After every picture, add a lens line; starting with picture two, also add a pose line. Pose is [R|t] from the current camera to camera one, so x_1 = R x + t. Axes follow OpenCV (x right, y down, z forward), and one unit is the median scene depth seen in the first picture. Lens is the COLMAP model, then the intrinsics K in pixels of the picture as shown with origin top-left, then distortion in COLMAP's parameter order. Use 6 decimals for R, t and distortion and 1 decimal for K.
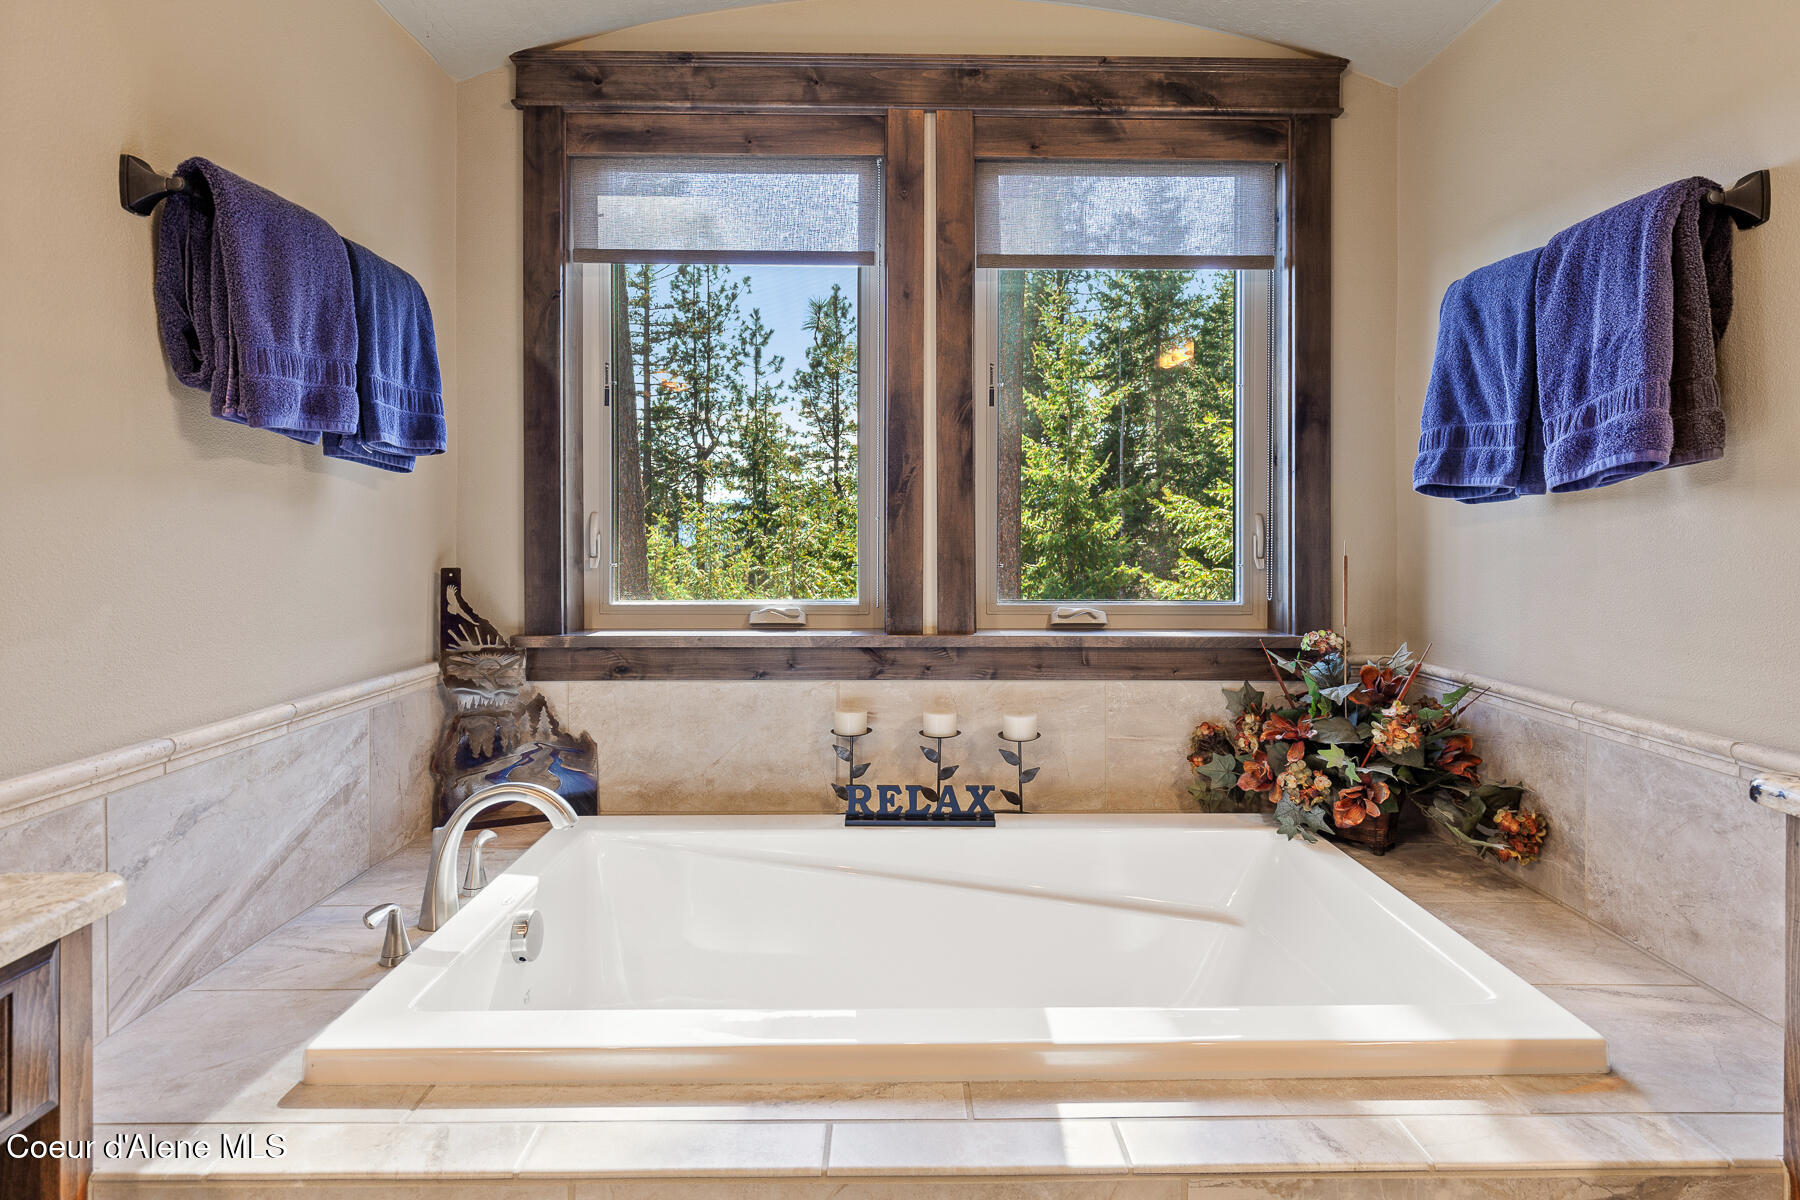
lens RADIAL K [[1003.8, 0, 892.5], [0, 1003.8, 535.5], [0, 0, 1]] dist [-0.002822, -0.000531]
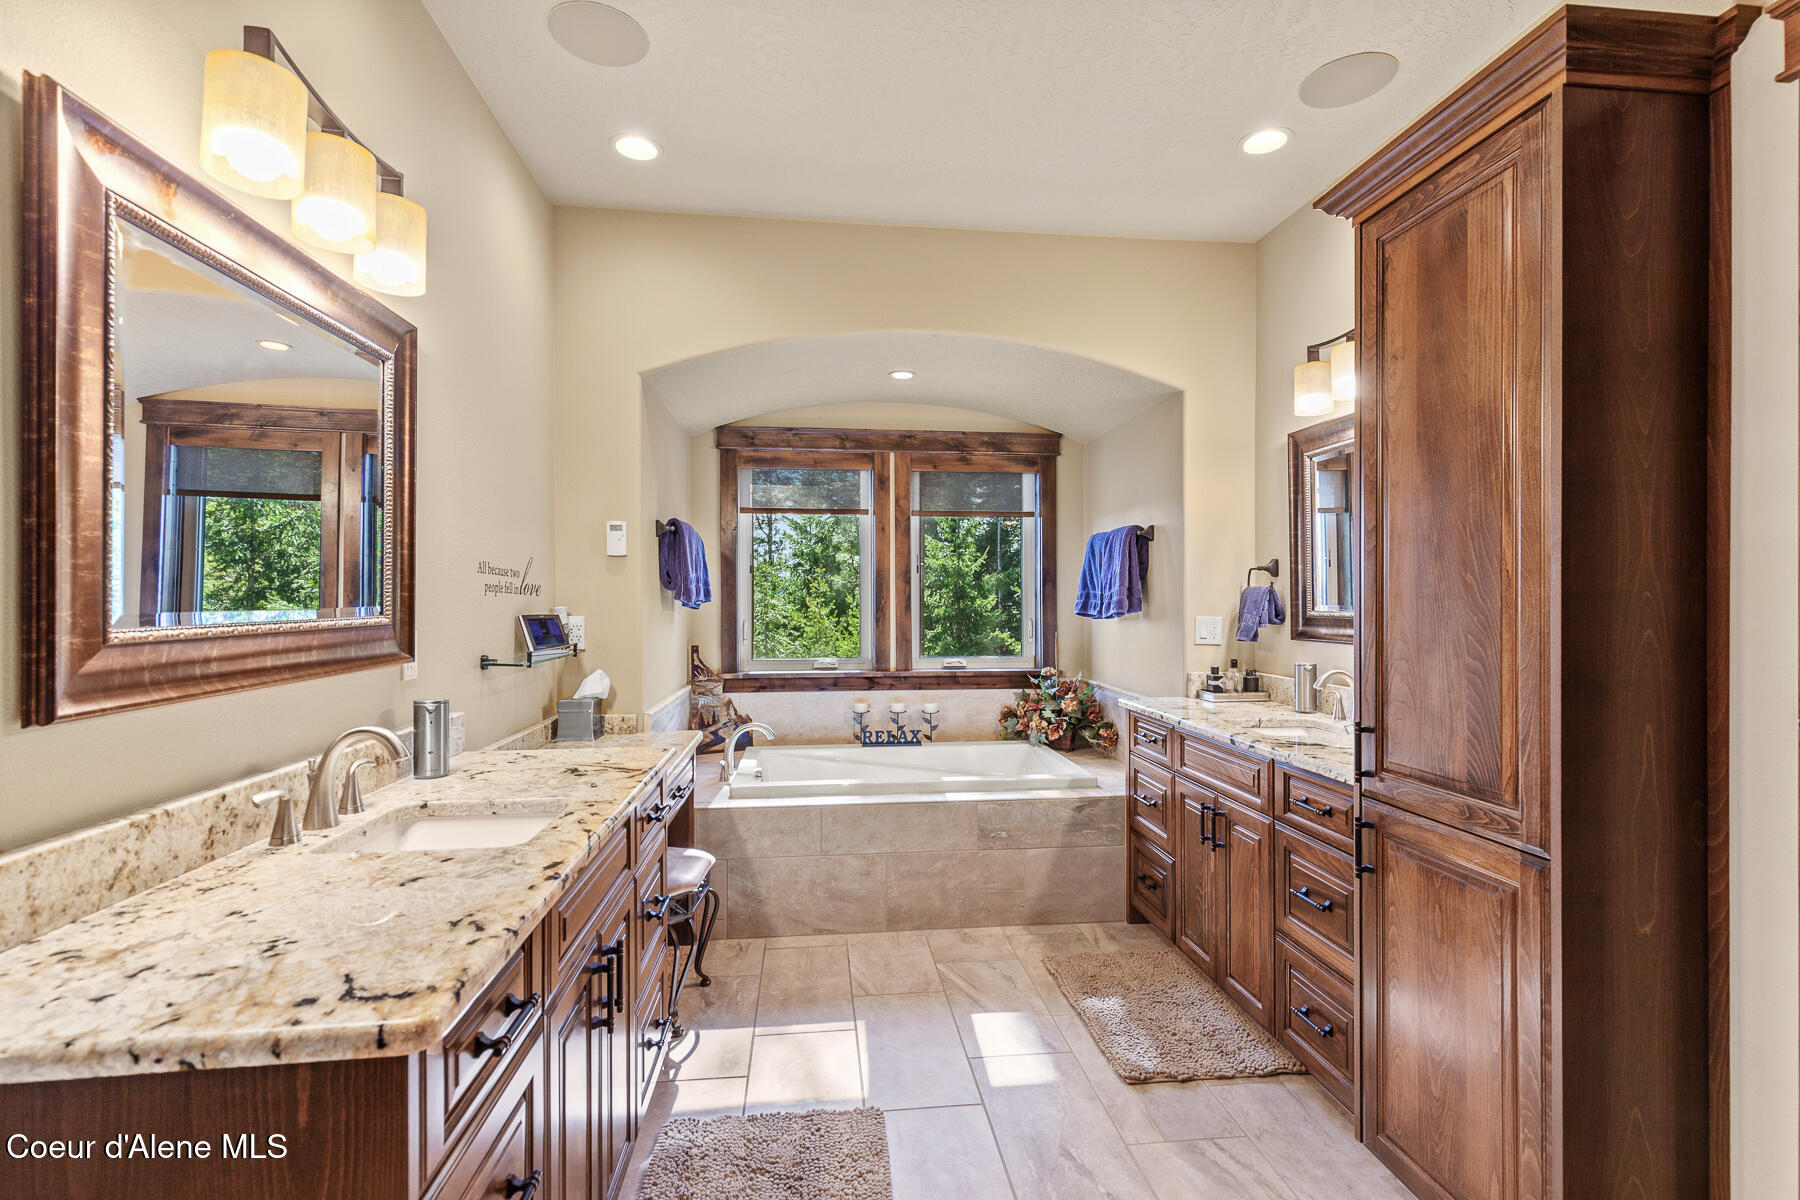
lens RADIAL K [[815.8, 0, 904.0], [0, 815.8, 597.7], [0, 0, 1]] dist [0.006136, -0.001947]
pose [[0.994348, -0.002610, 0.106139, -0.142978], [0.003697, 0.999943, -0.010051, -0.057059], [-0.106107, 0.010386, 0.994301, -0.939497]]
